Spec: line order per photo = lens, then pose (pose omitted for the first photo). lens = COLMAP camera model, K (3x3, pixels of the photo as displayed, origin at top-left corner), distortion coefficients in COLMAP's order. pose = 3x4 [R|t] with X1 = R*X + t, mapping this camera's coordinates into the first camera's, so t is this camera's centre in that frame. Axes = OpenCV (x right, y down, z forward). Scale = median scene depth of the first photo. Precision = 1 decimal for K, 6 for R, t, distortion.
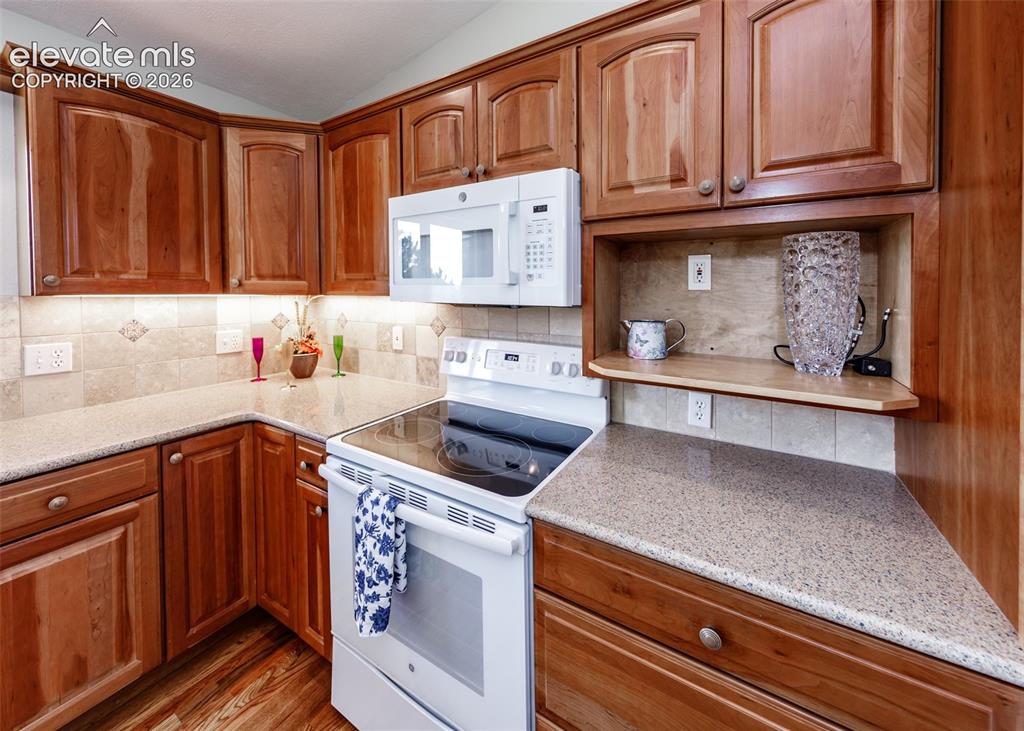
lens RADIAL K [[379.2, 0, 523.9], [0, 379.2, 291.5], [0, 0, 1]] dist [0.003214, -0.001427]
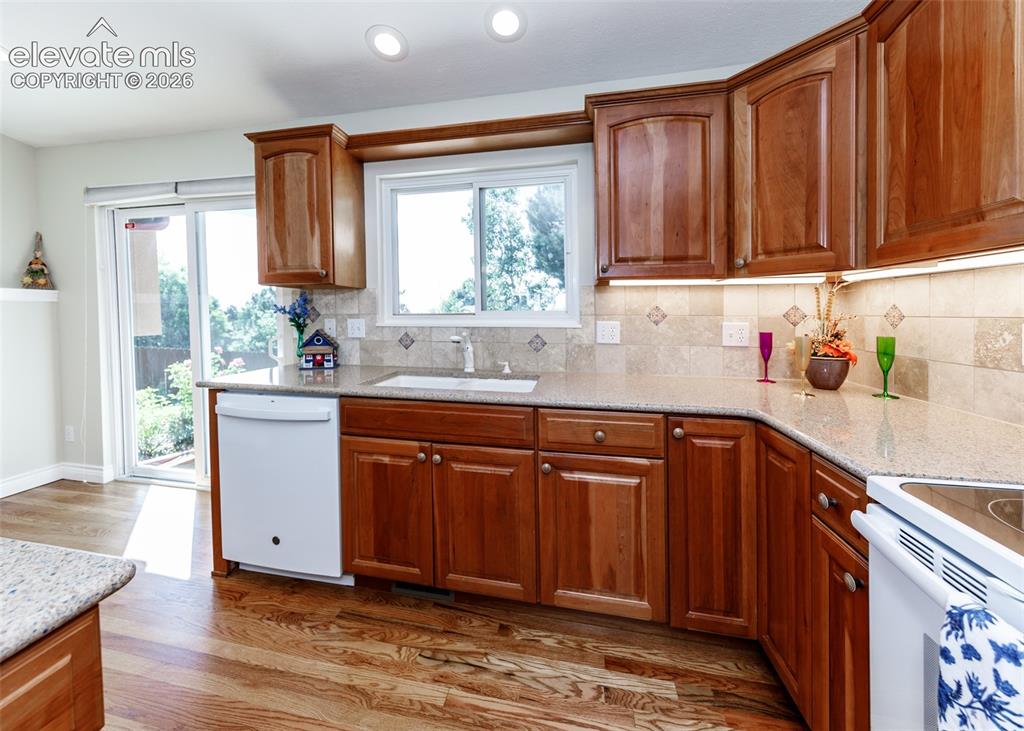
lens RADIAL K [[379.2, 0, 495.1], [0, 379.2, 319.0], [0, 0, 1]] dist [0.003214, -0.001427]
pose [[0.322019, 0.020816, -0.946504, -0.119373], [-0.001995, 0.999771, 0.021309, 0.108289], [0.946731, -0.004974, 0.321987, 0.201677]]
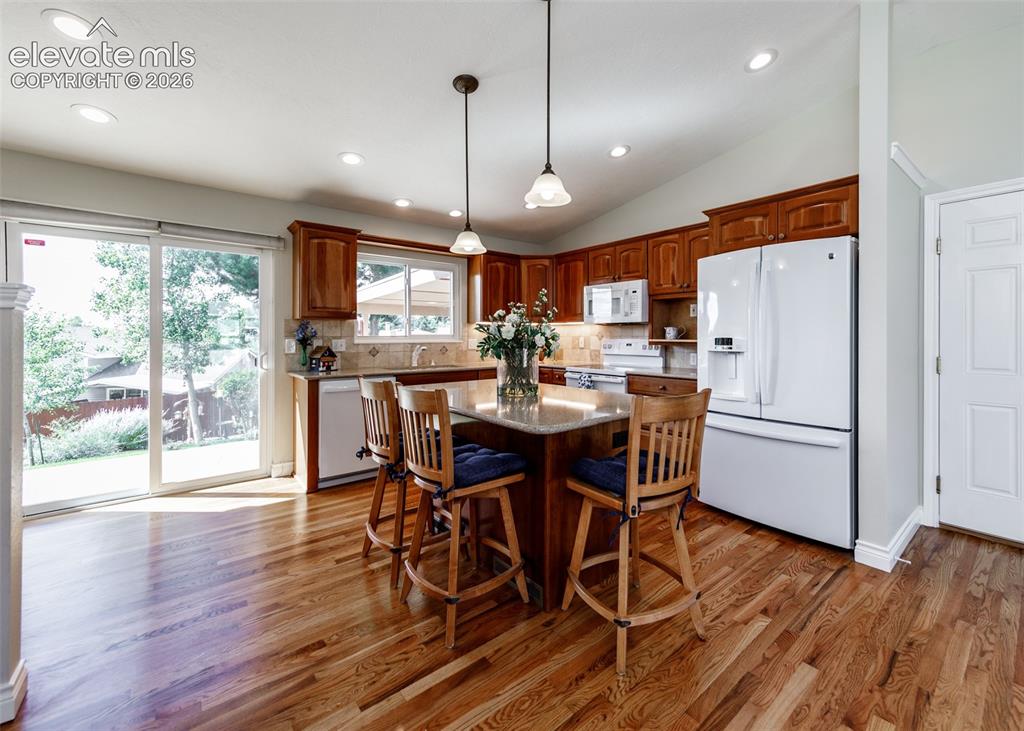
lens RADIAL K [[414.2, 0, 518.8], [0, 414.2, 351.8], [0, 0, 1]] dist [0.024221, 0.000289]
pose [[0.926079, 0.015177, -0.377023, 0.351119], [-0.001425, 0.999324, 0.036726, 0.122143], [0.377326, -0.033474, 0.925475, -1.983792]]
